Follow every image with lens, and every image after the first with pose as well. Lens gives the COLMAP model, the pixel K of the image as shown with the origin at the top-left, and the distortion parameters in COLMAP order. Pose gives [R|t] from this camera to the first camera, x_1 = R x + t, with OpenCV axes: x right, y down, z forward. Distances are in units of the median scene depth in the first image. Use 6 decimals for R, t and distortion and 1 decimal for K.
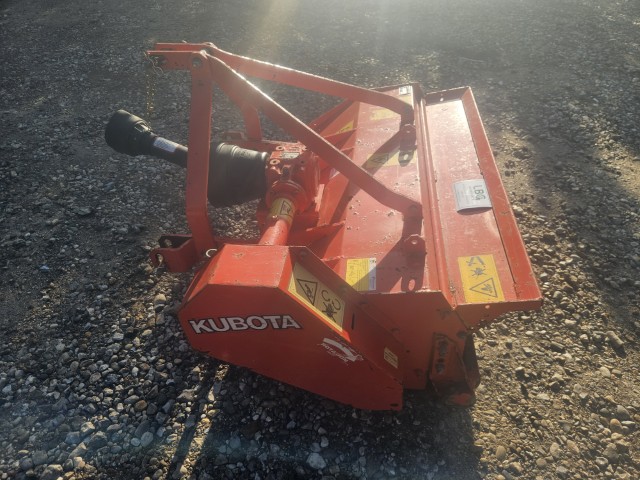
lens RADIAL K [[420.2, 0, 320.3], [0, 420.2, 252.8], [0, 0, 1]] dist [0.049806, -0.043545]
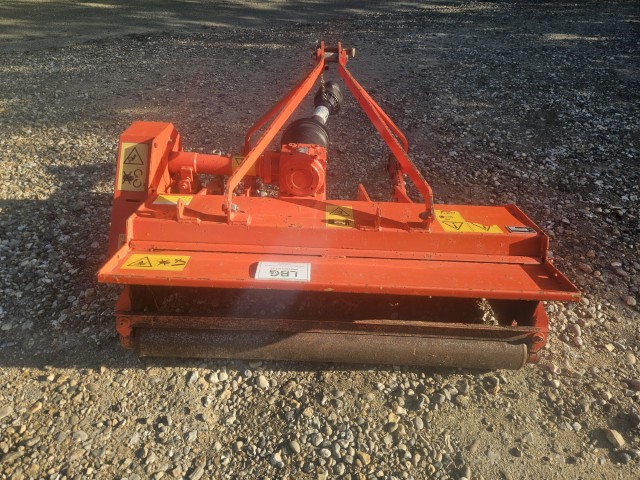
lens RADIAL K [[420.2, 0, 320.3], [0, 420.2, 252.8], [0, 0, 1]] dist [0.049806, -0.043545]
pose [[0.102987, 0.634350, -0.766155, 1.029637], [-0.704870, 0.590010, 0.393759, -0.564118], [0.701820, 0.499488, 0.507898, 0.608940]]
